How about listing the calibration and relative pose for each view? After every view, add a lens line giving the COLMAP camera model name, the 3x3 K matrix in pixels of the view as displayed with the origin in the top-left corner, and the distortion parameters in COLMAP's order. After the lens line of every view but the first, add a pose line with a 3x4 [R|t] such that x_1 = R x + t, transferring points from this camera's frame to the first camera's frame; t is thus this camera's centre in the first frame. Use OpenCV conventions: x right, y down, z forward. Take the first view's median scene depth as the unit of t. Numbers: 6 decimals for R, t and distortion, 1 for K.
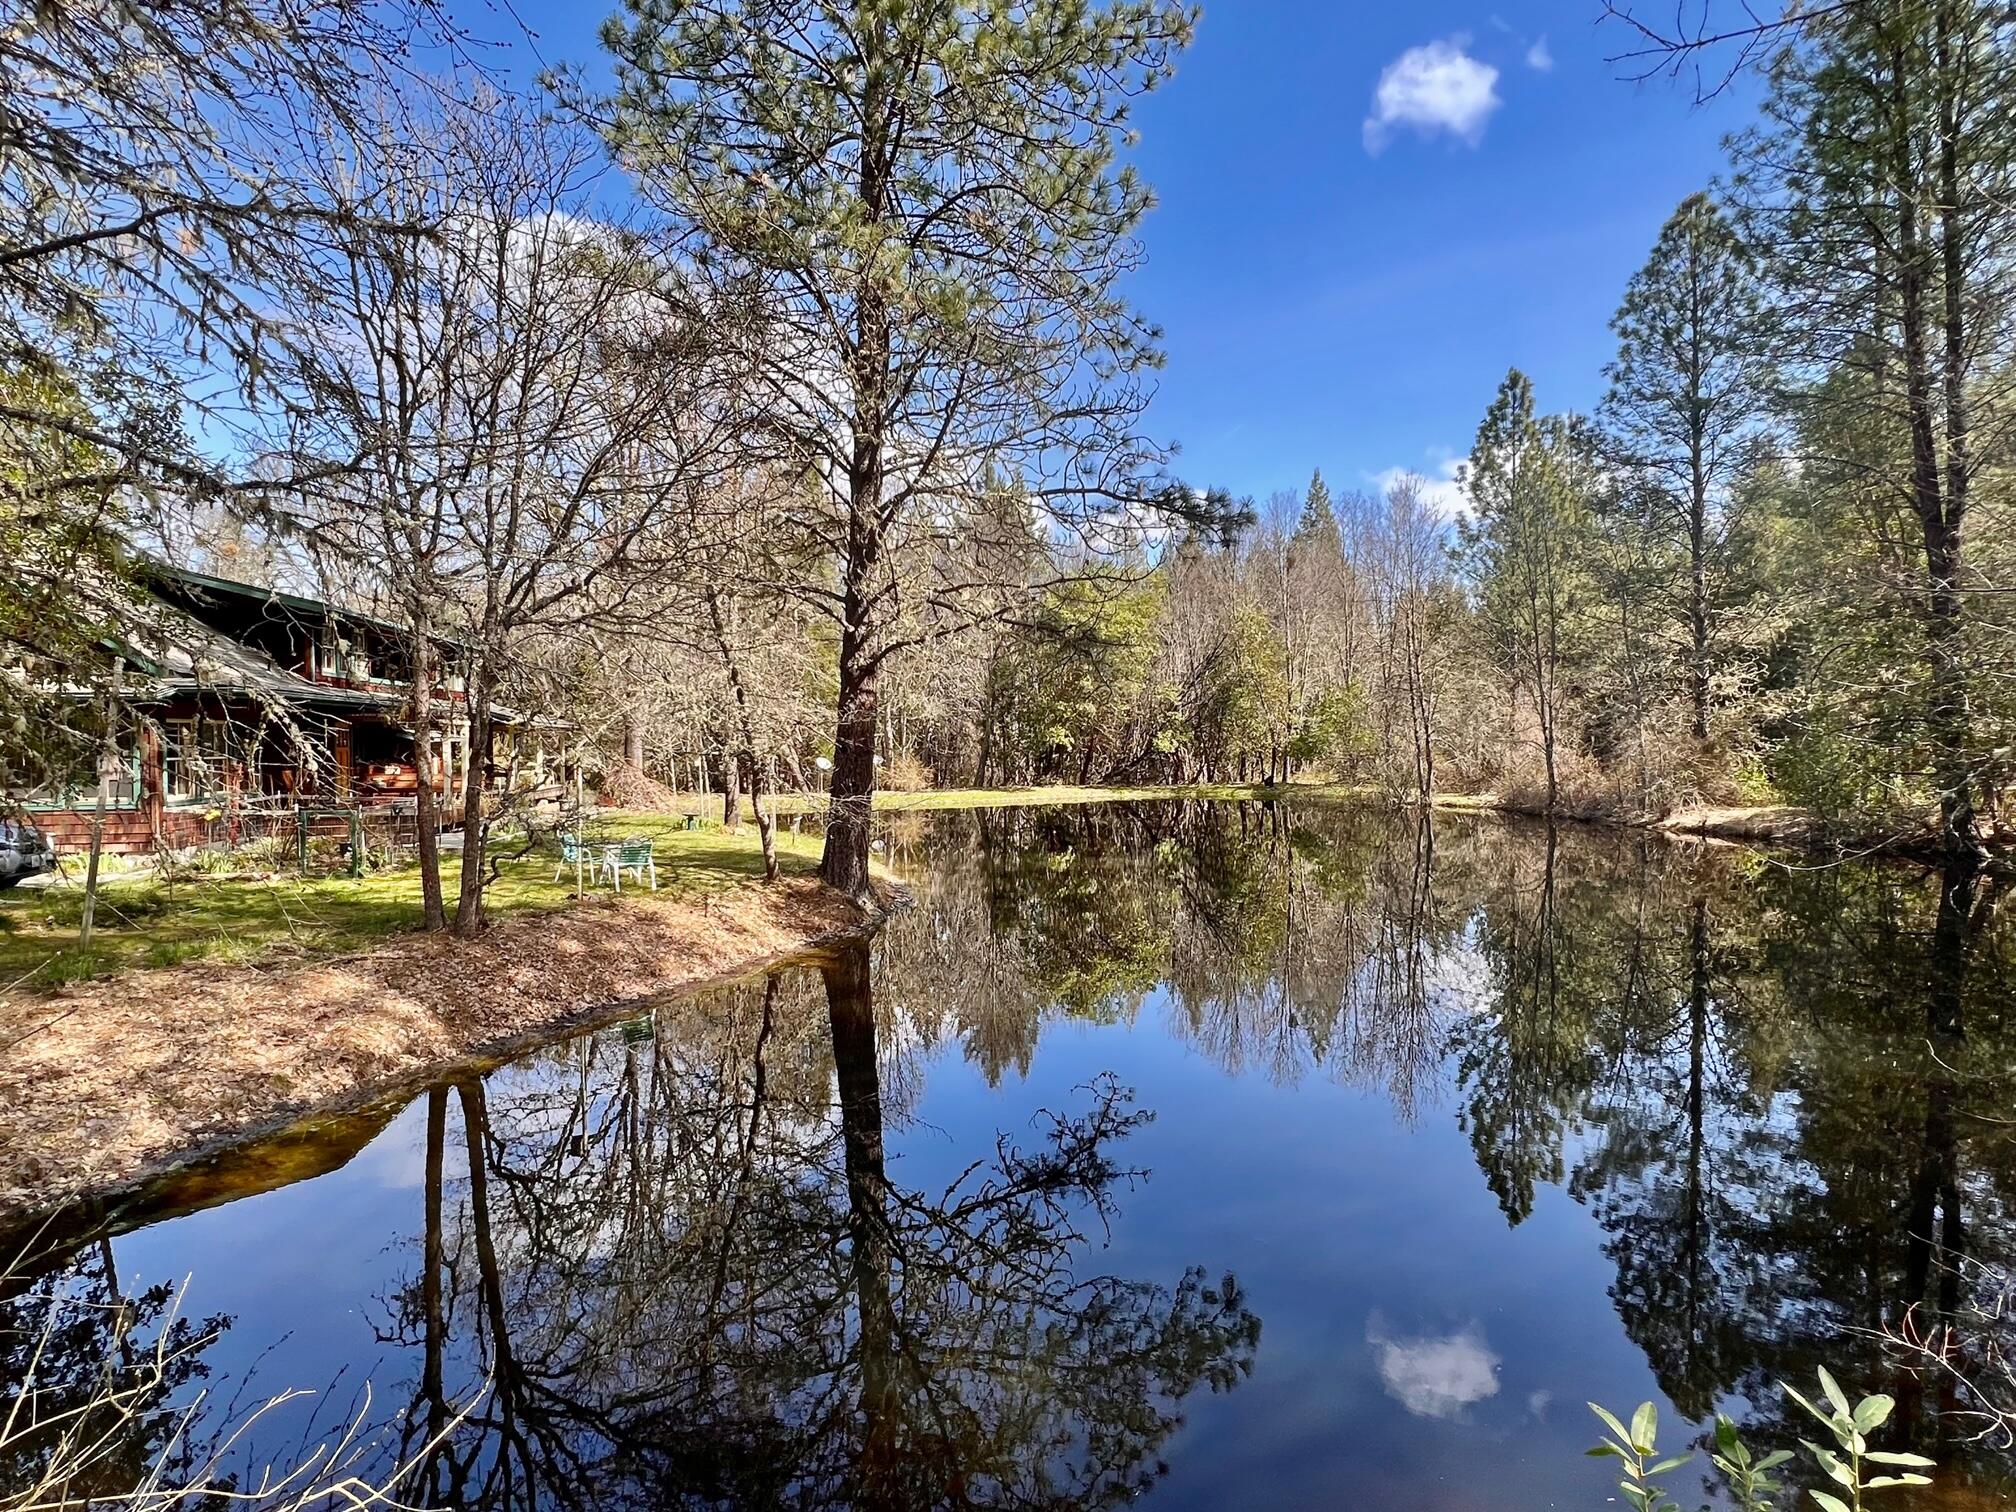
lens RADIAL K [[1064.2, 0, 1003.1], [0, 1064.2, 755.5], [0, 0, 1]] dist [-0.000877, -0.001666]
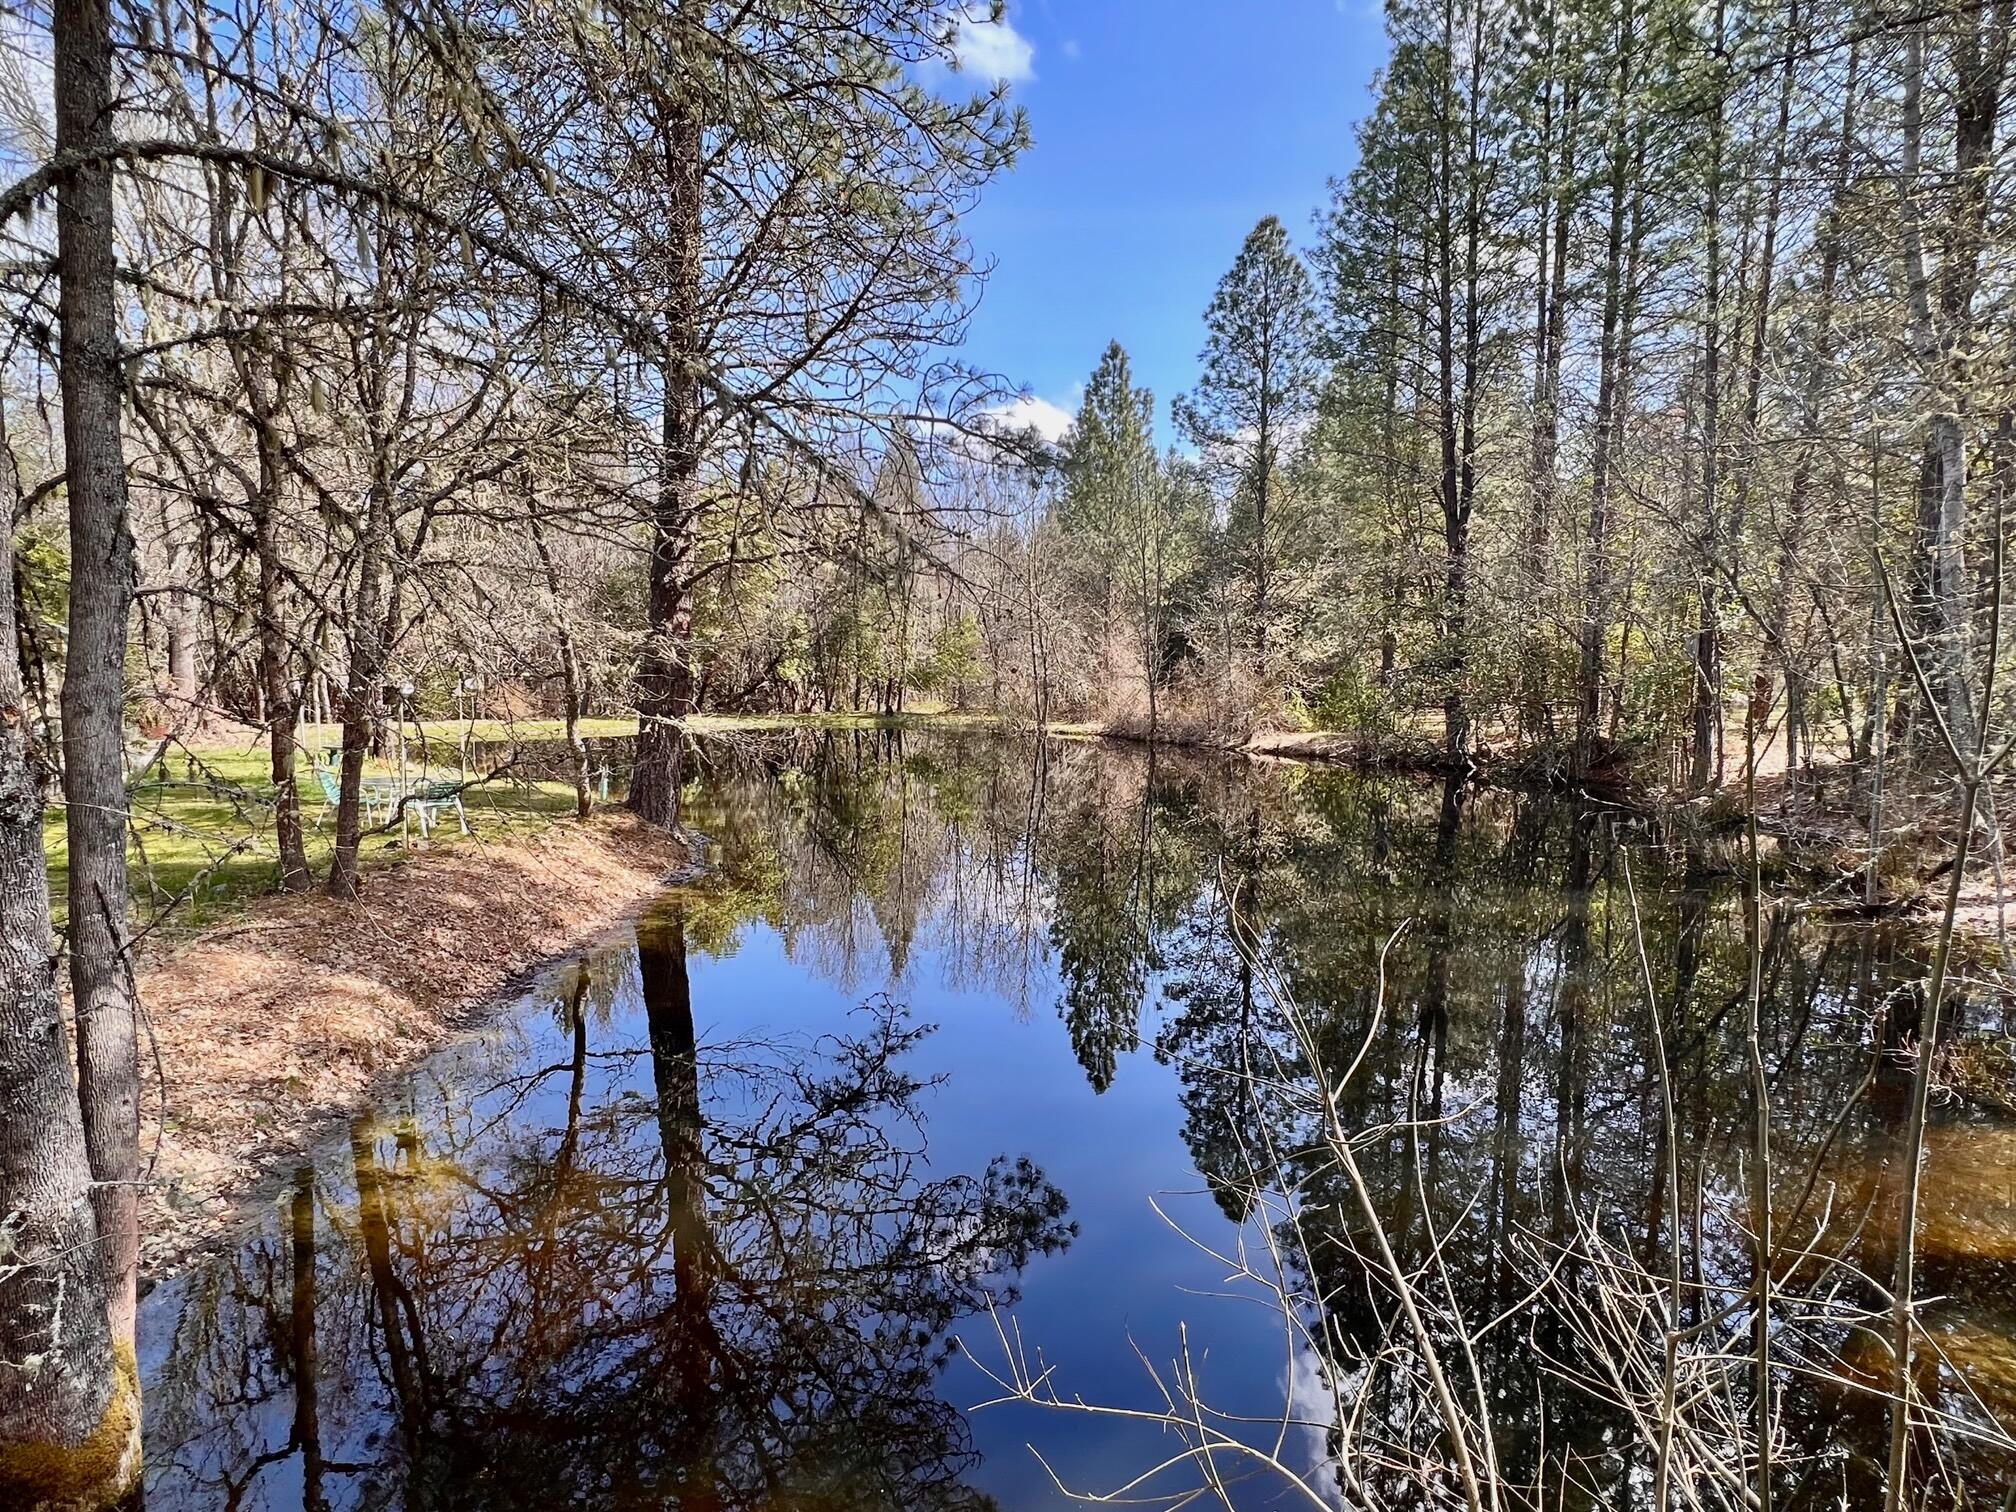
lens RADIAL K [[1064.2, 0, 1000.0], [0, 1064.2, 753.4], [0, 0, 1]] dist [-0.000877, -0.001666]
pose [[0.904744, -0.013119, 0.425754, -0.131168], [-0.014367, 0.998017, 0.061282, 0.001492], [-0.425714, -0.061561, 0.902761, 0.020547]]
